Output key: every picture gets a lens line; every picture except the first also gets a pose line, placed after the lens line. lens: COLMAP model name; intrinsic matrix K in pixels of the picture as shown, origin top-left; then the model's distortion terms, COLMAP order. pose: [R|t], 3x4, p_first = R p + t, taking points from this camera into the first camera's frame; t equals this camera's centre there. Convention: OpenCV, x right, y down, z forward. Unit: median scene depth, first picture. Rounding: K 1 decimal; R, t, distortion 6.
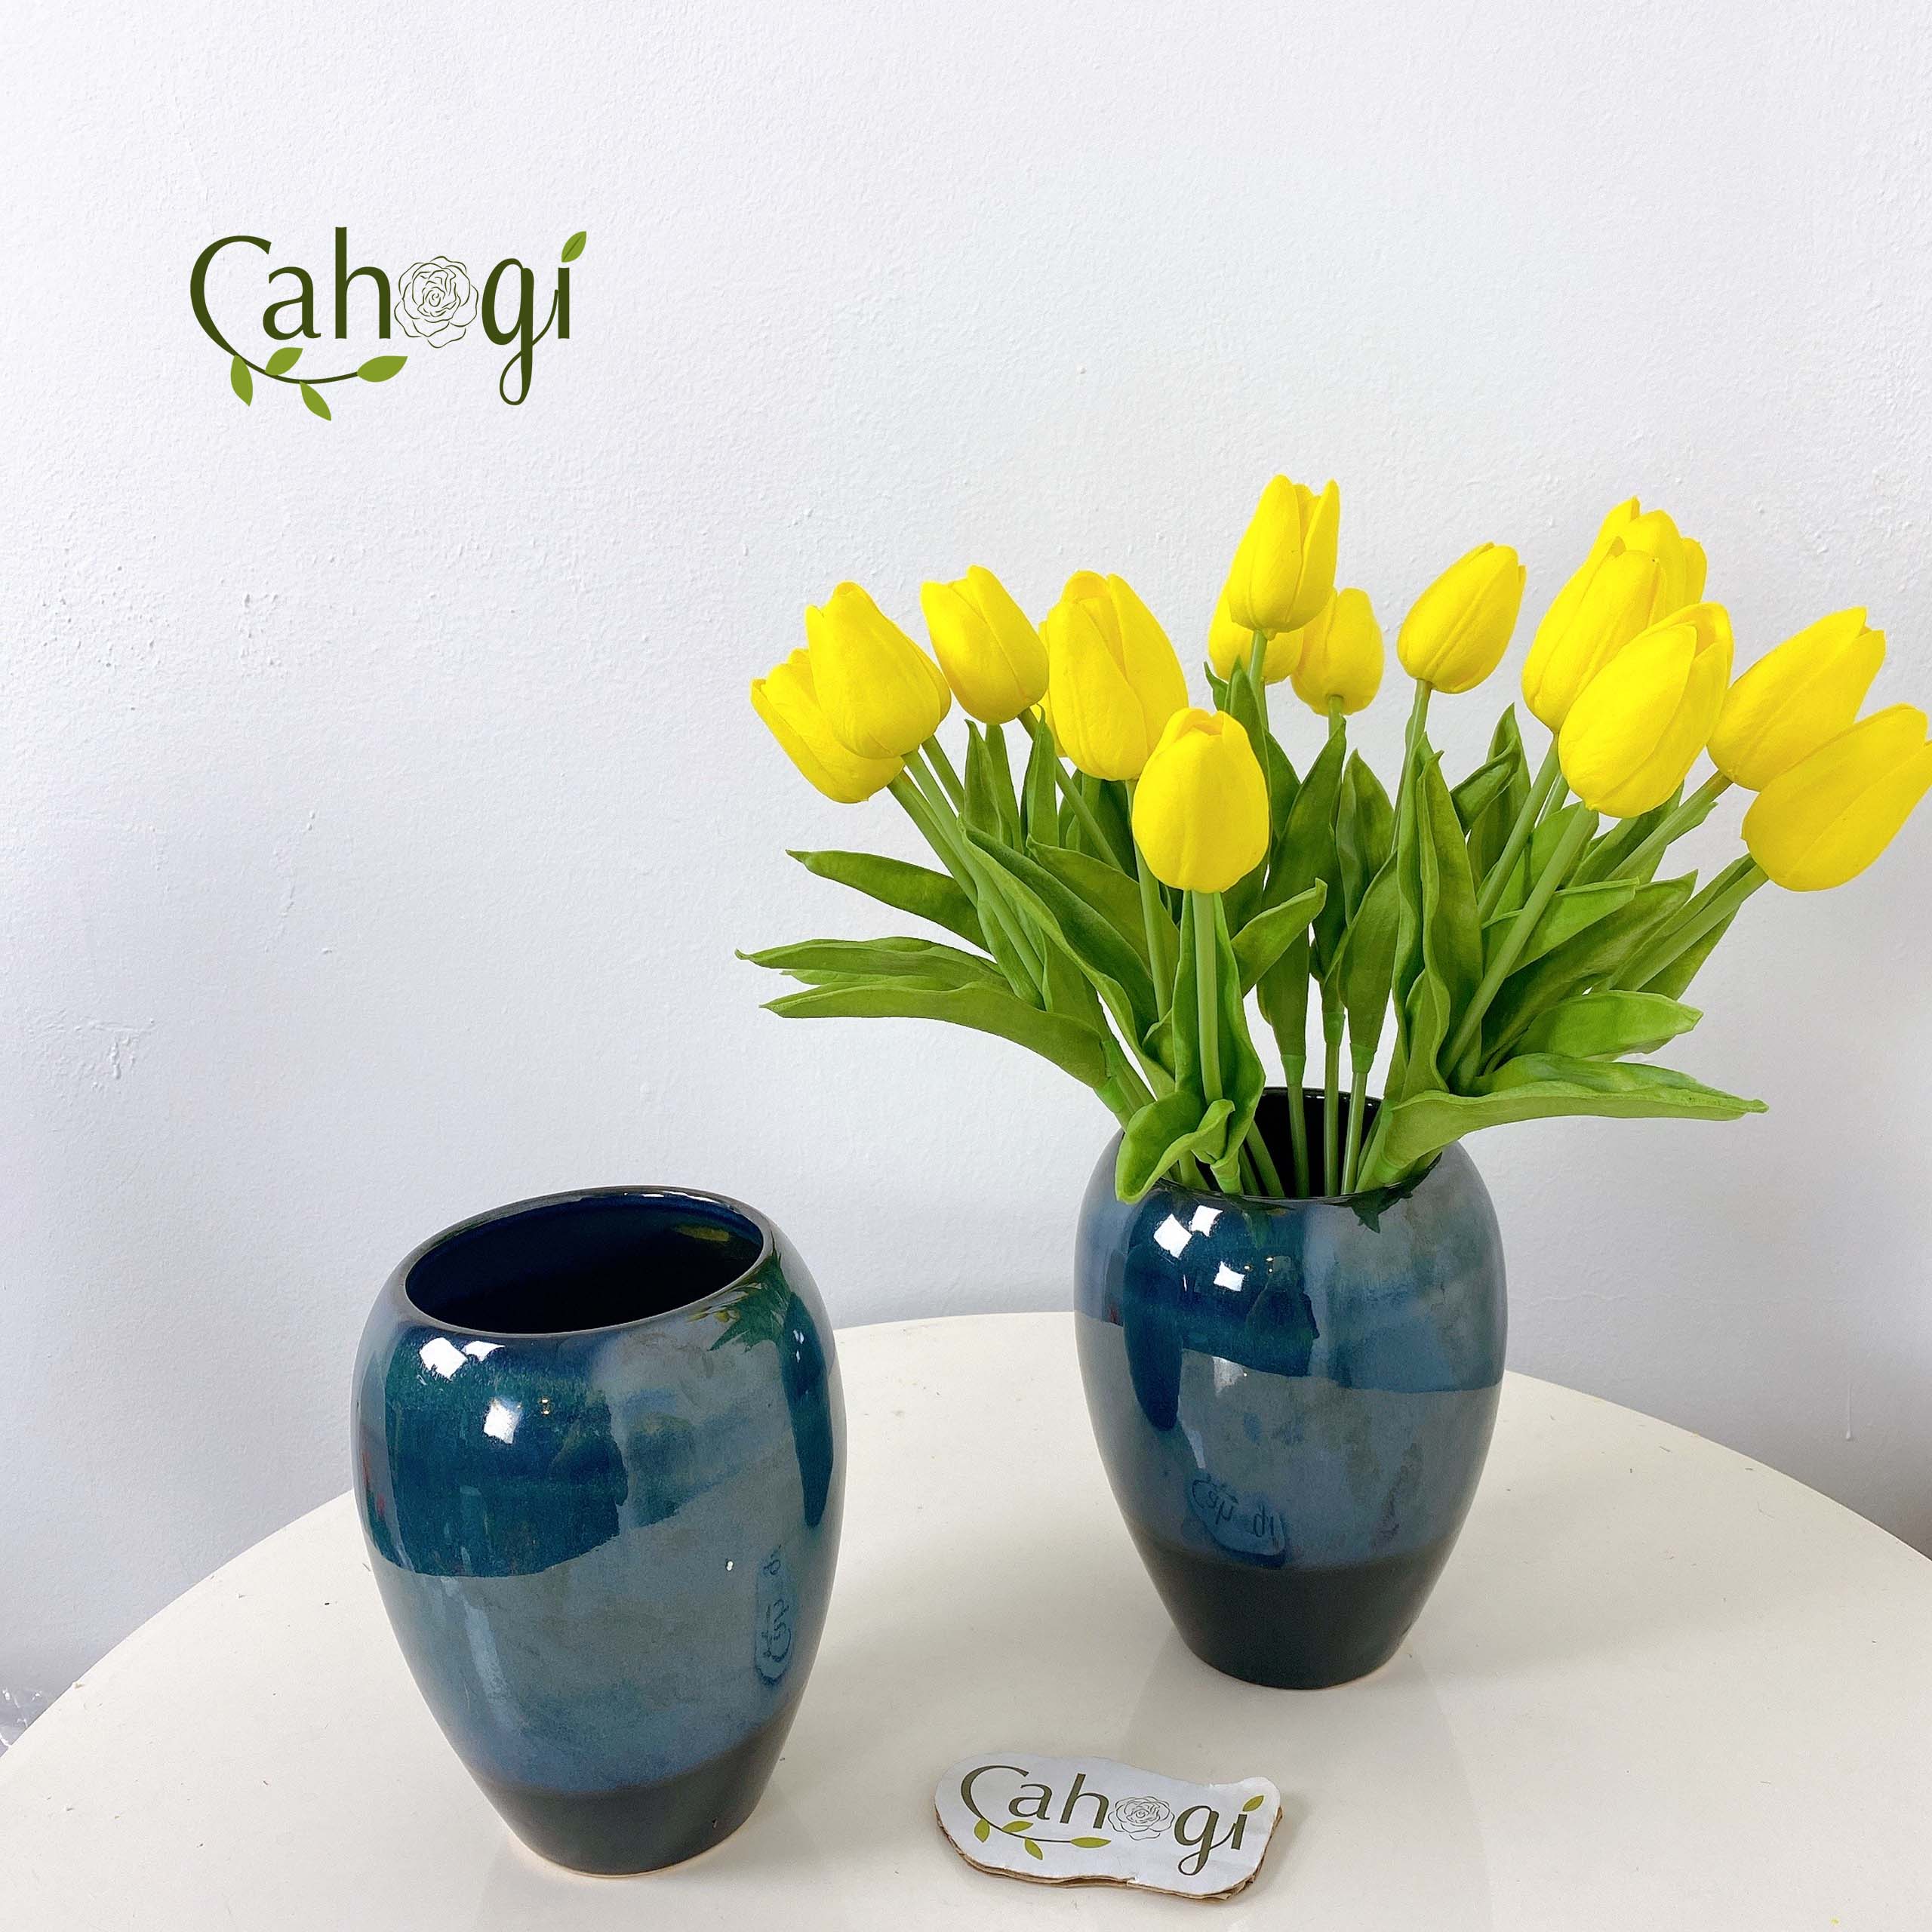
lens RADIAL K [[2060.1, 0, 975.4], [0, 2060.1, 967.3], [0, 0, 1]] dist [0.112201, -0.286277]
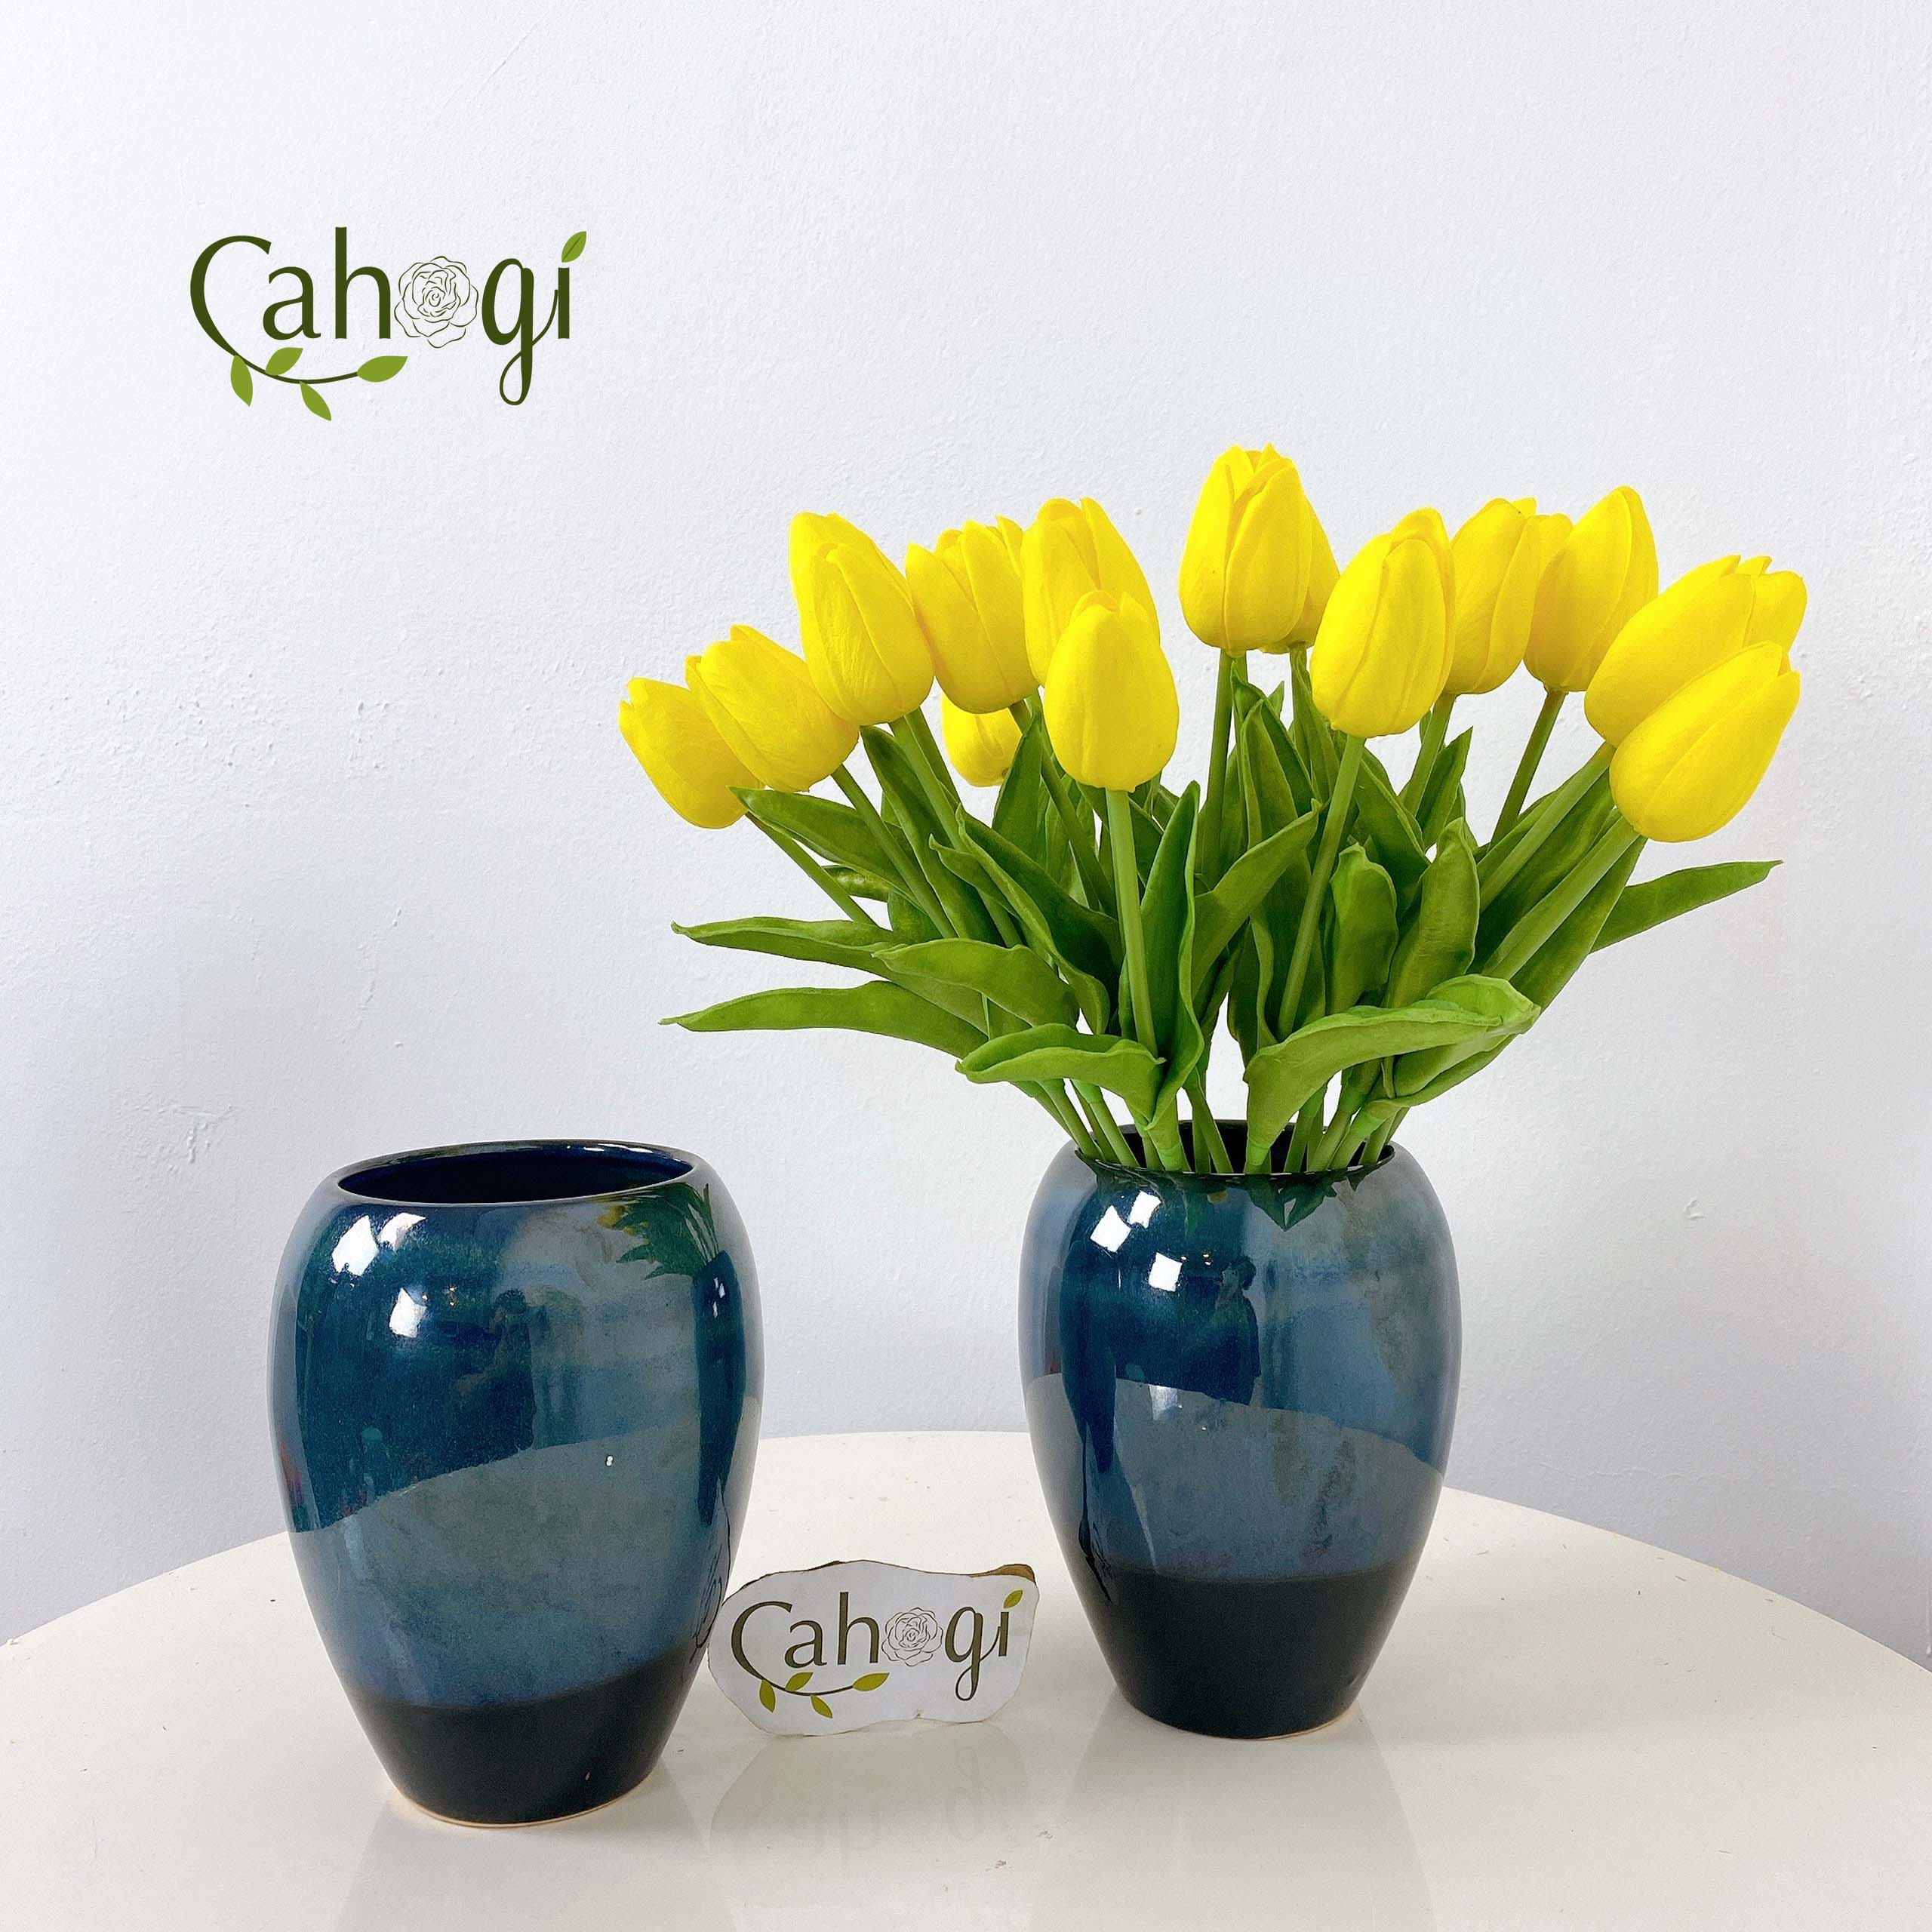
lens RADIAL K [[2057.3, 0, 966.0], [0, 2057.3, 966.0], [0, 0, 1]] dist [0.181134, -0.508642]
pose [[0.993015, 0.051387, -0.106212, 0.089606], [-0.070277, 0.980676, -0.182581, 0.140923], [0.094777, 0.188770, 0.977437, 0.001180]]
